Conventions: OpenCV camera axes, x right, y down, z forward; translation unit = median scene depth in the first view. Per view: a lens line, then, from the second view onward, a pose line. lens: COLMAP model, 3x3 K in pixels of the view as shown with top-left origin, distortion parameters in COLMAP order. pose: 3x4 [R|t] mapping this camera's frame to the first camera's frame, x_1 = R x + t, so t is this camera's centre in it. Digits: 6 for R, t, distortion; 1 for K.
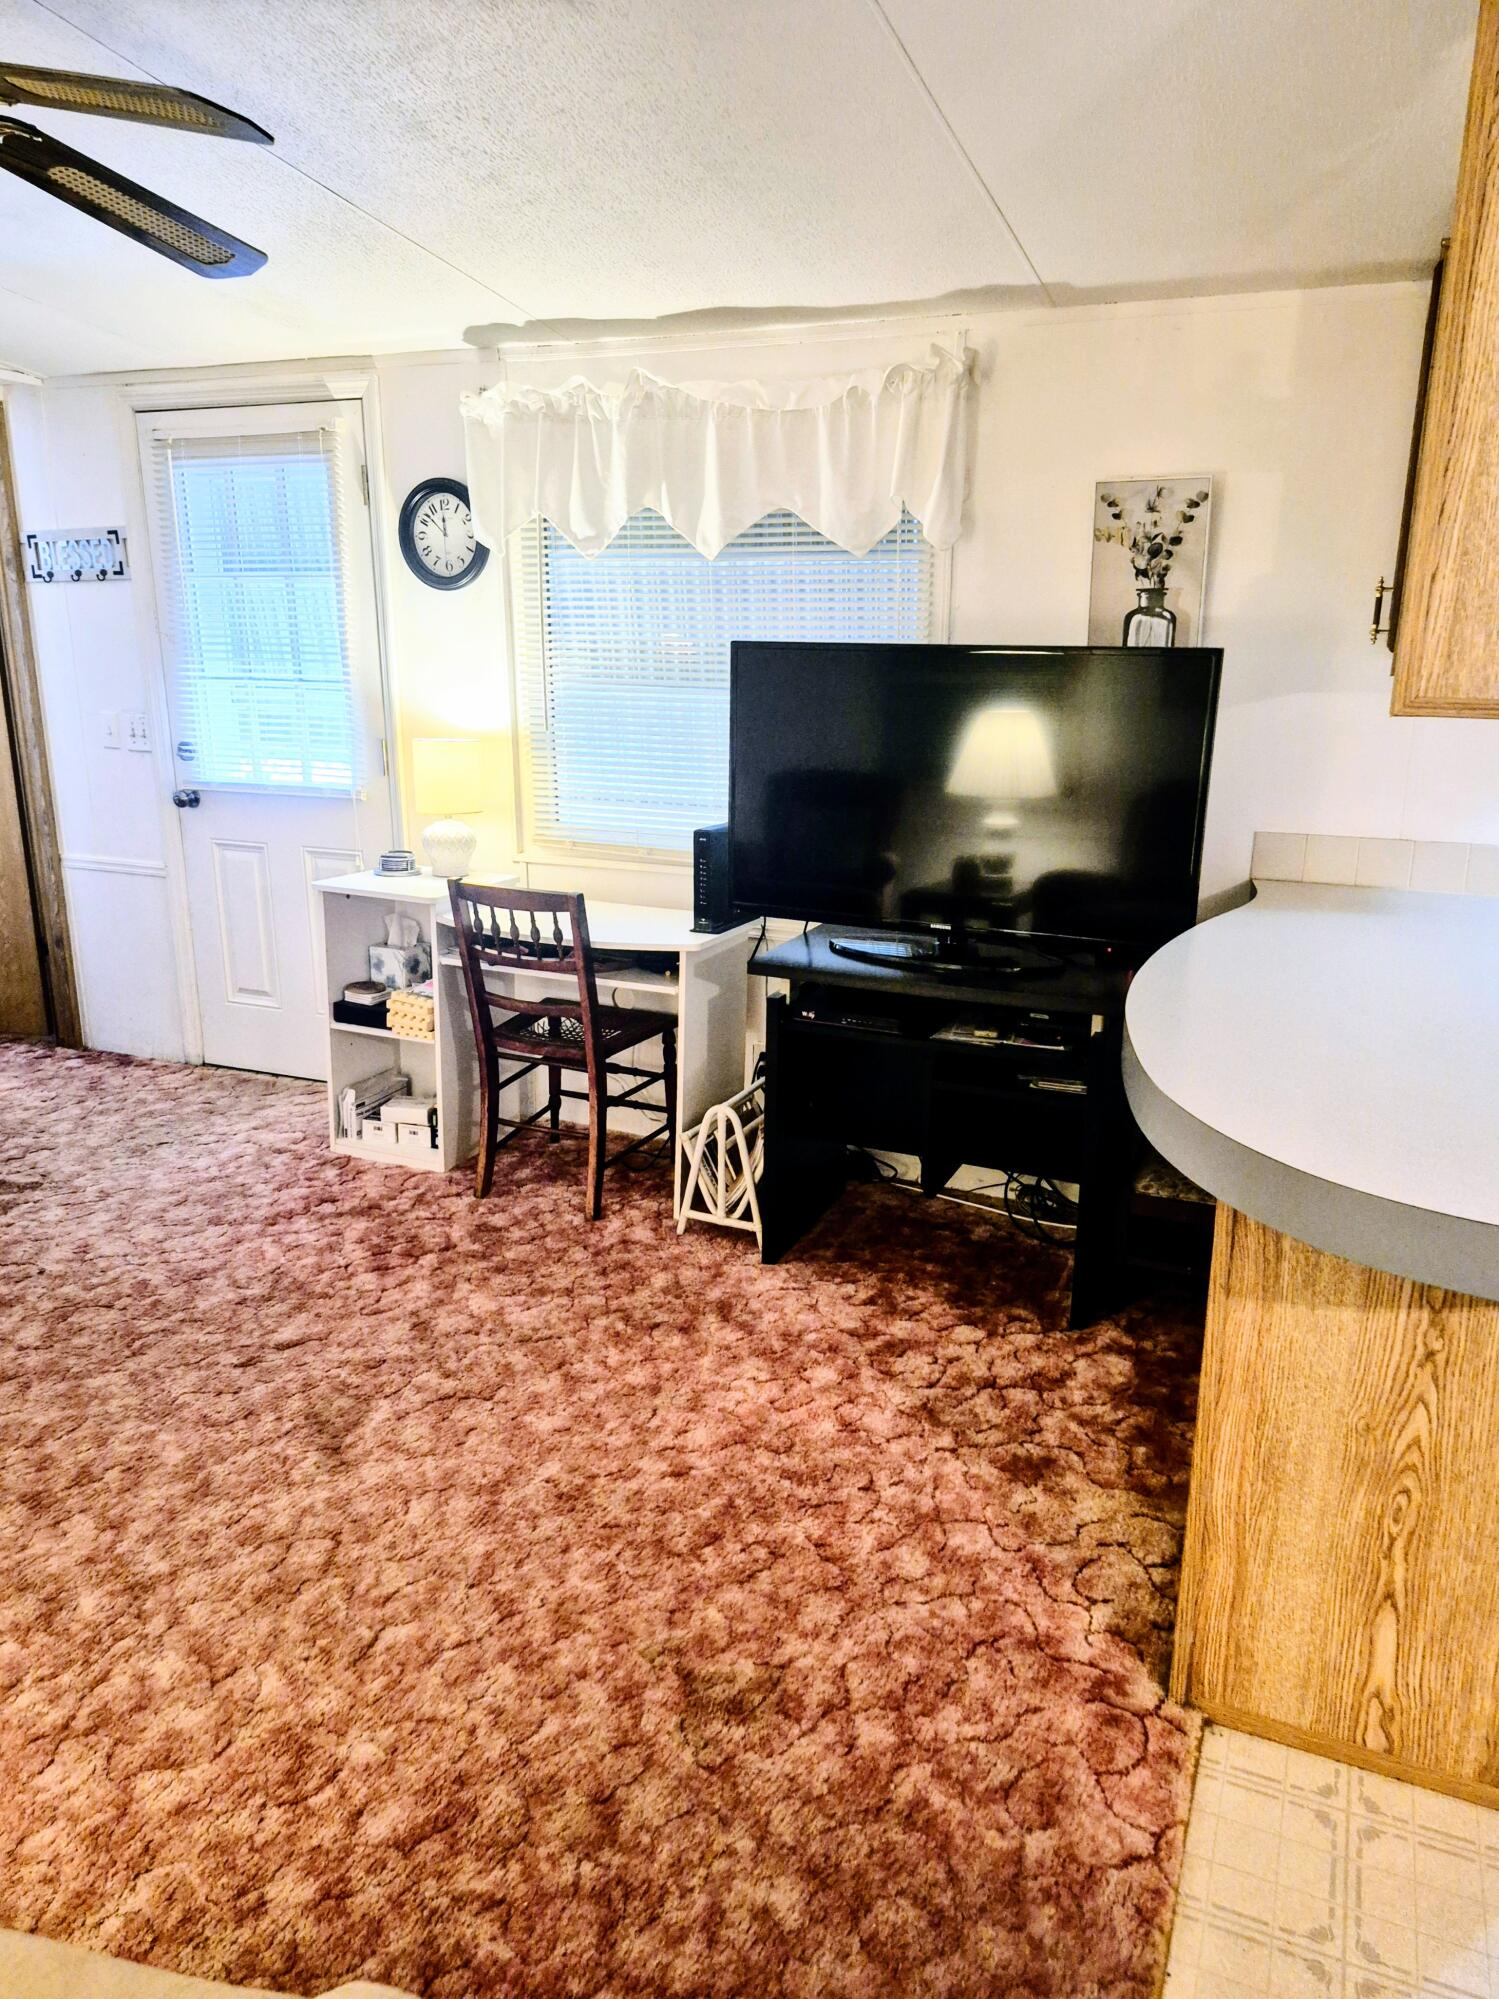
lens RADIAL K [[1416.4, 0, 745.4], [0, 1416.4, 992.1], [0, 0, 1]] dist [0.108208, -0.129931]
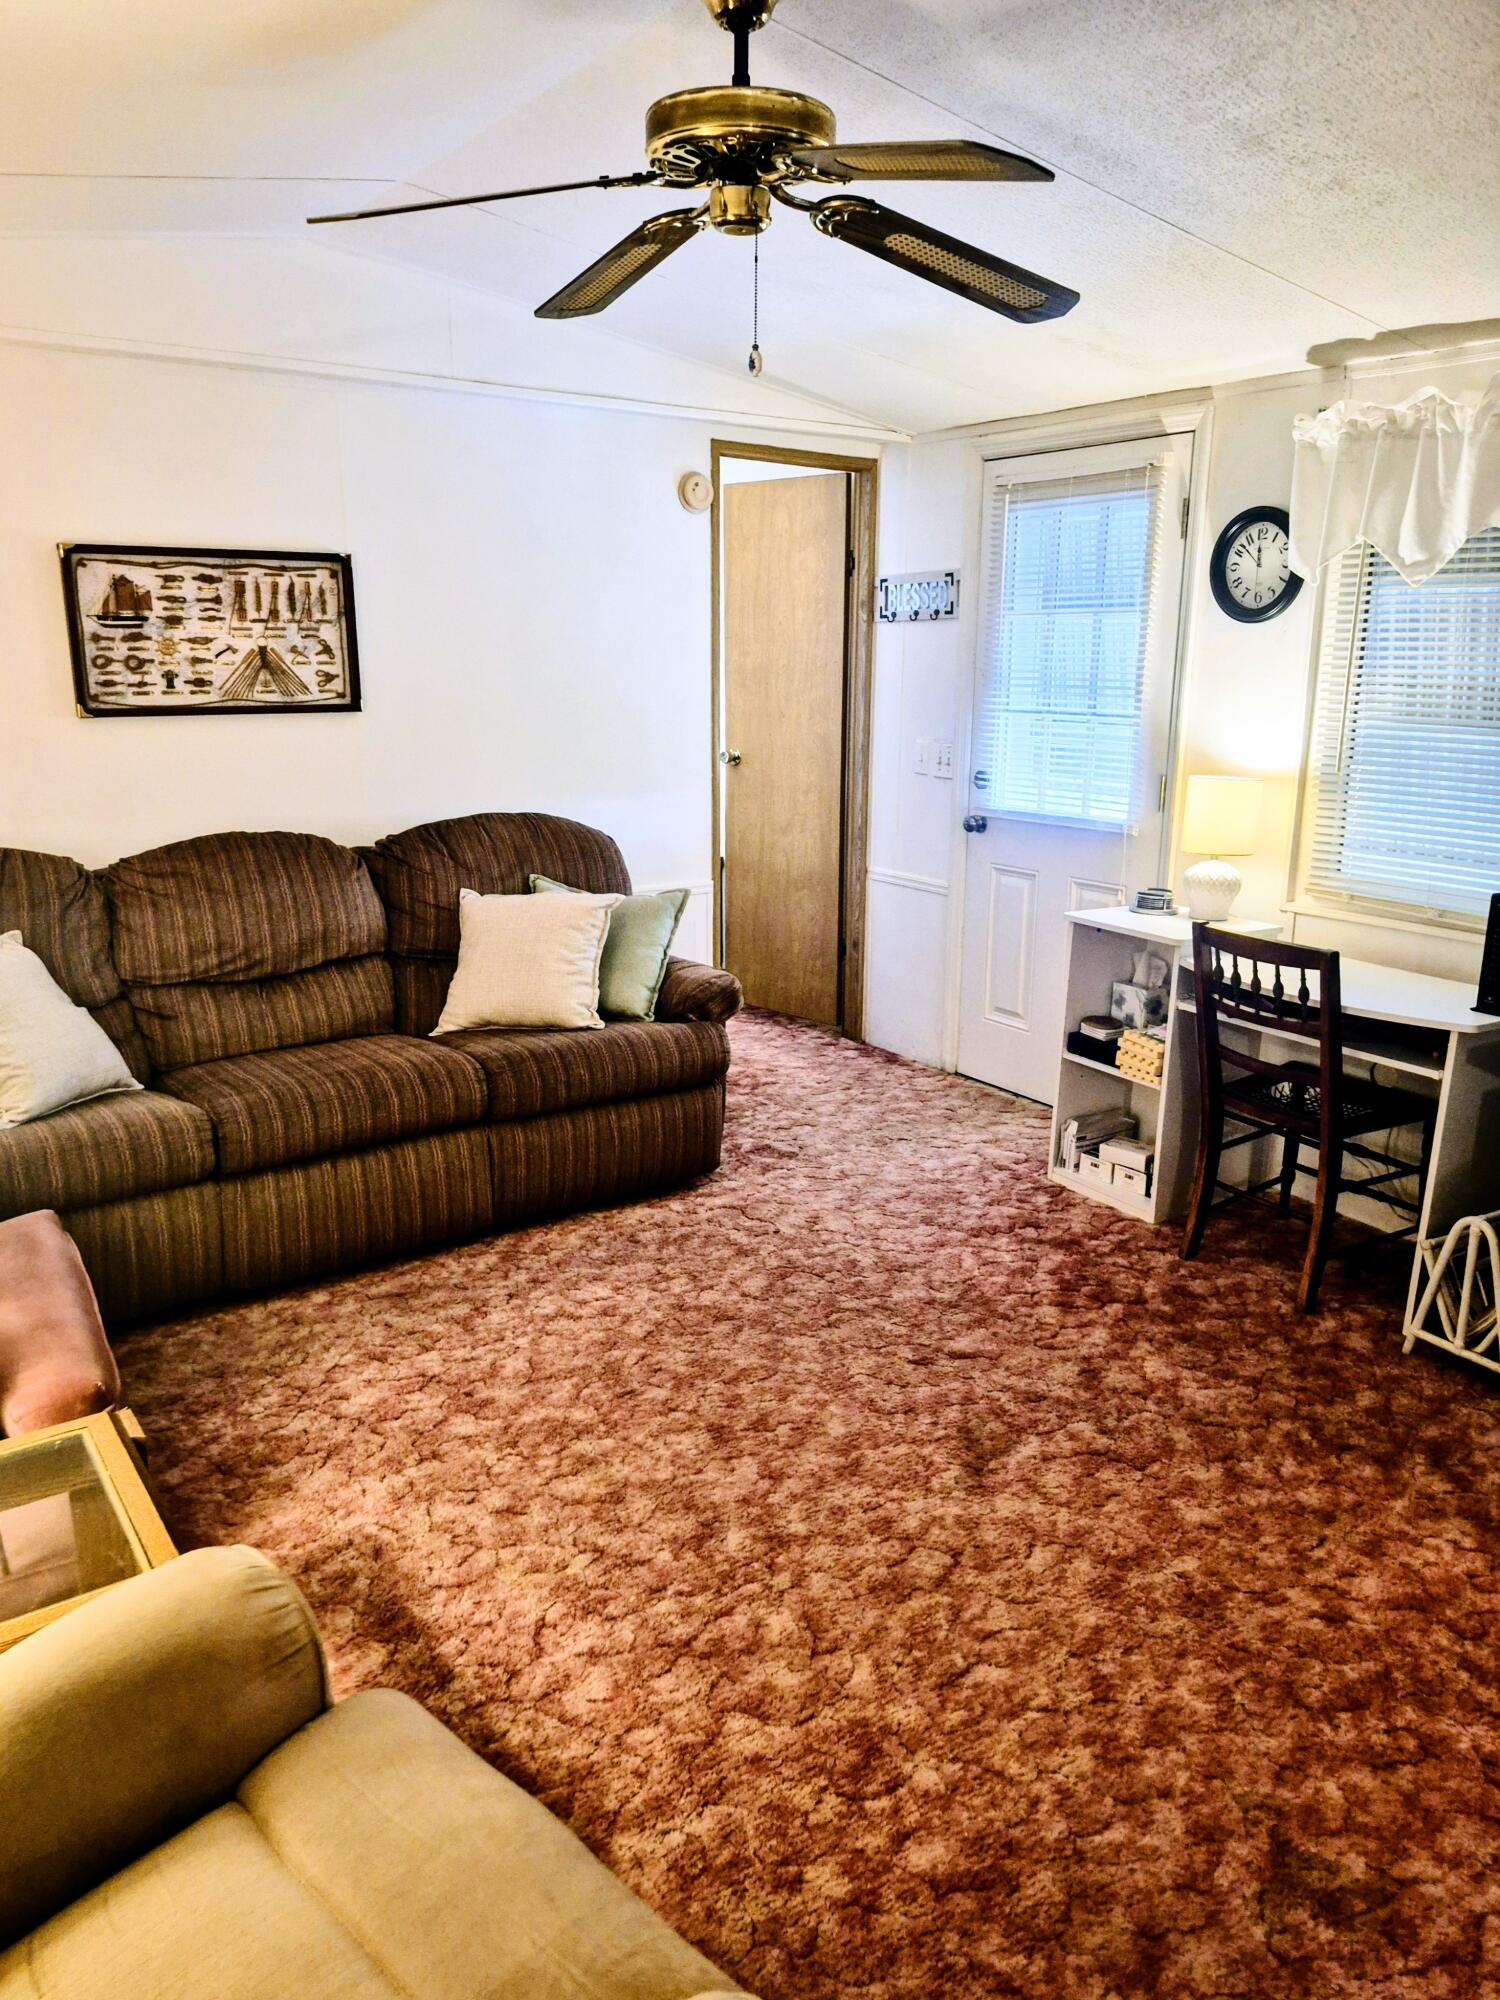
lens RADIAL K [[1425.0, 0, 744.6], [0, 1425.0, 999.5], [0, 0, 1]] dist [0.090205, -0.112179]
pose [[0.854806, 0.133654, -0.501441, 0.035638], [-0.143548, 0.989460, 0.019024, -0.003961], [0.498699, 0.055719, 0.864983, 0.026785]]
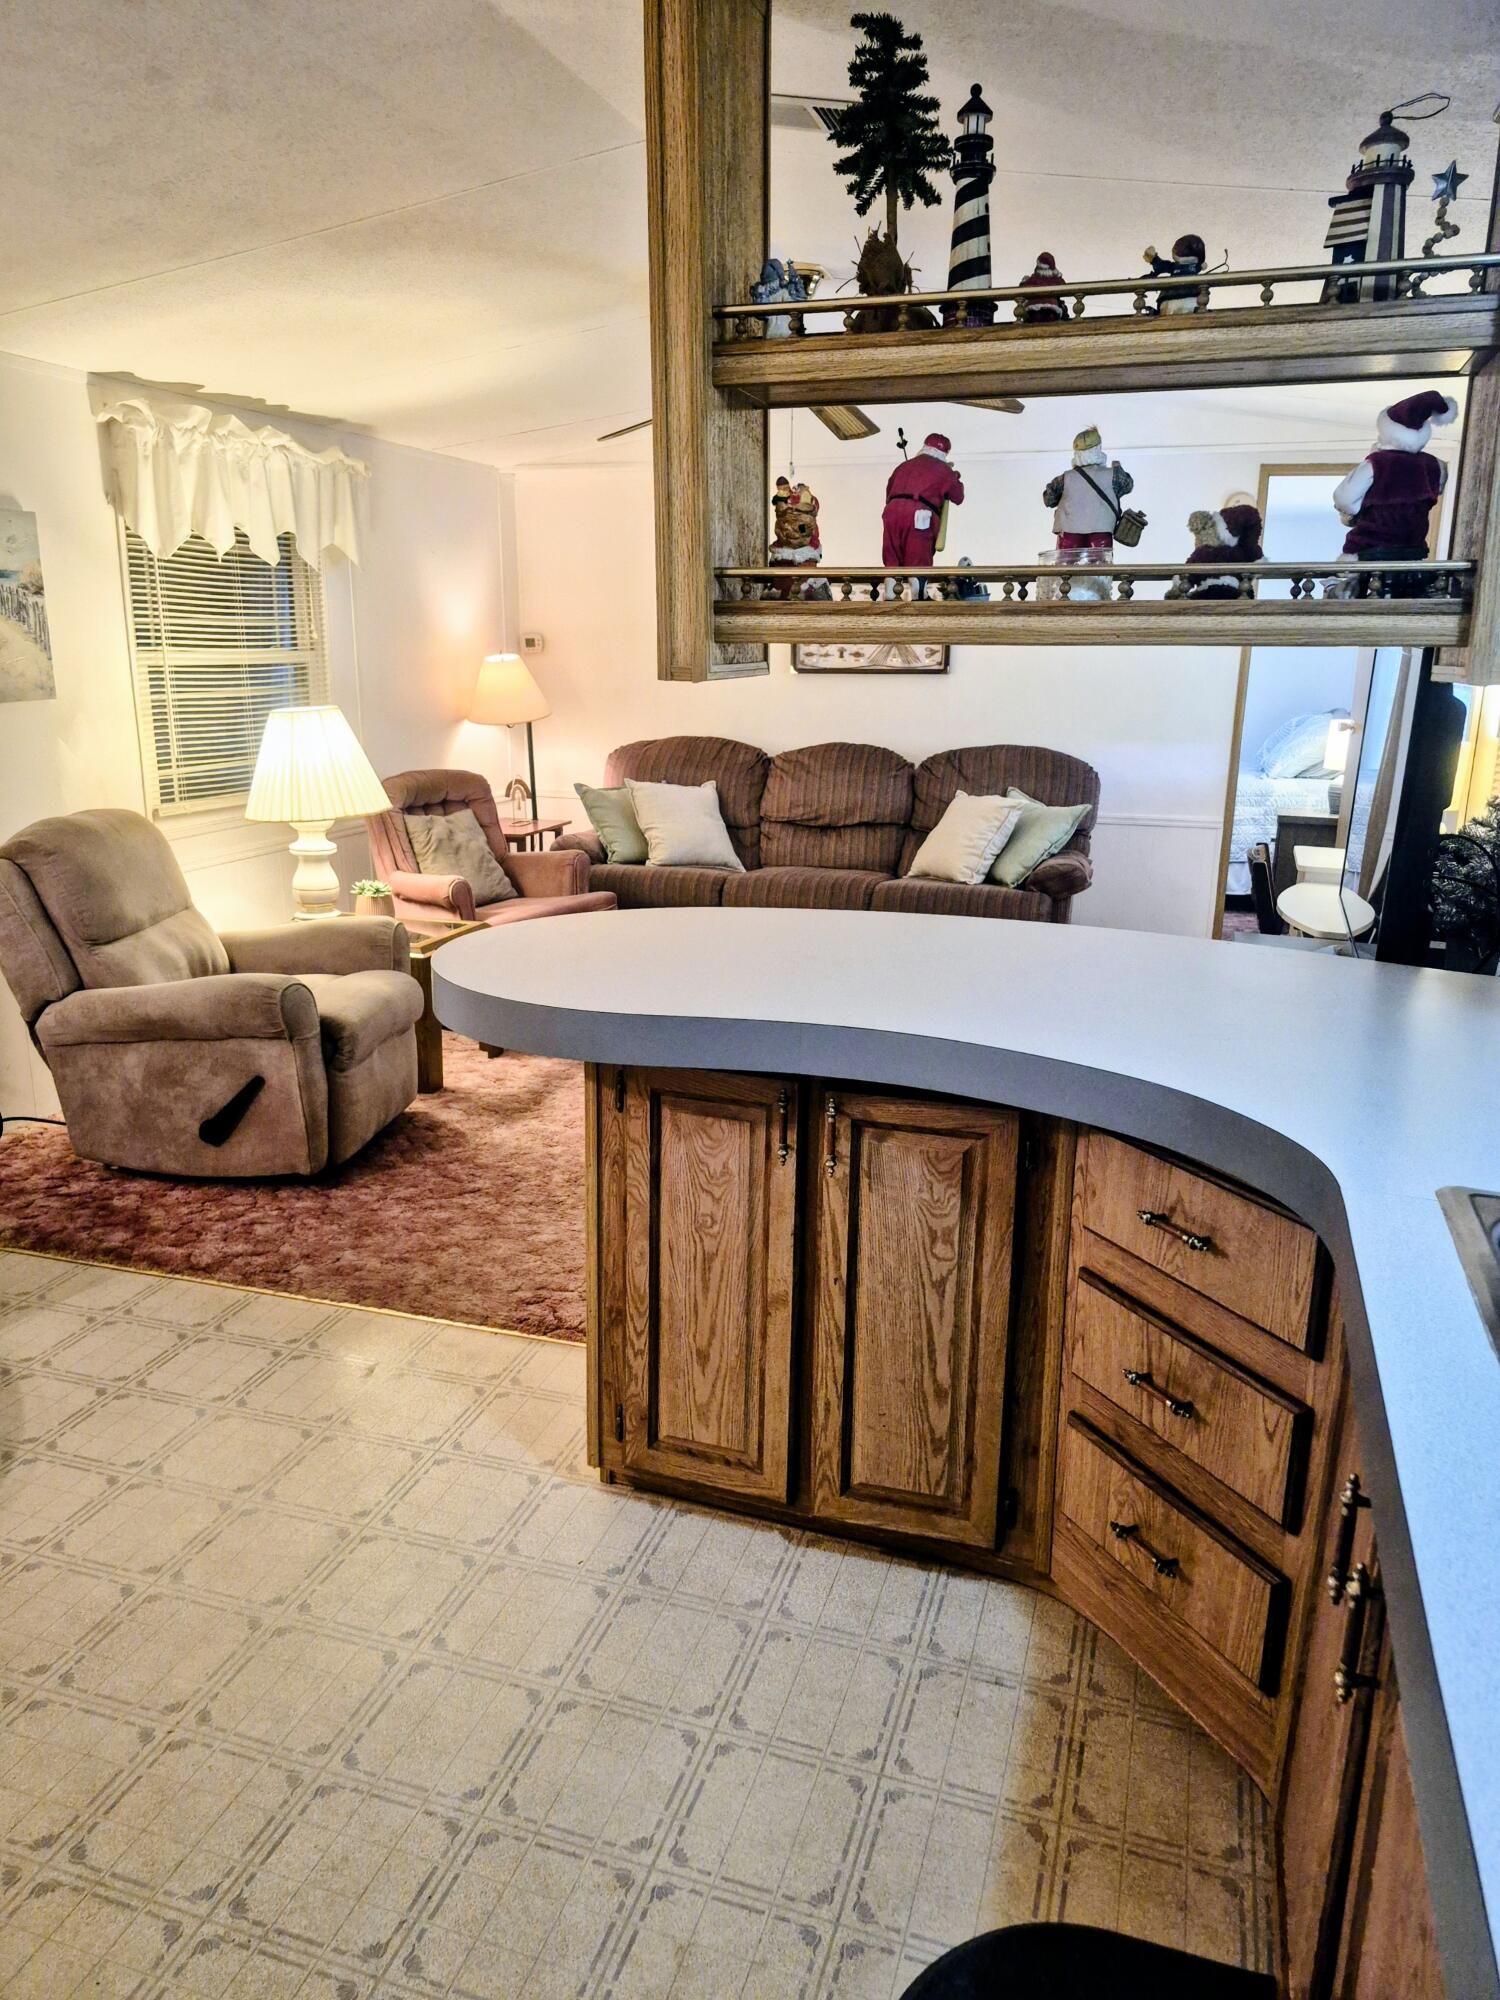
lens RADIAL K [[1398.1, 0, 732.8], [0, 1398.1, 997.5], [0, 0, 1]] dist [0.088894, -0.091585]
pose [[0.084595, 0.246857, -0.965352, 1.058959], [-0.269143, 0.938474, 0.216399, -0.108640], [0.959378, 0.241512, 0.145830, 0.502448]]
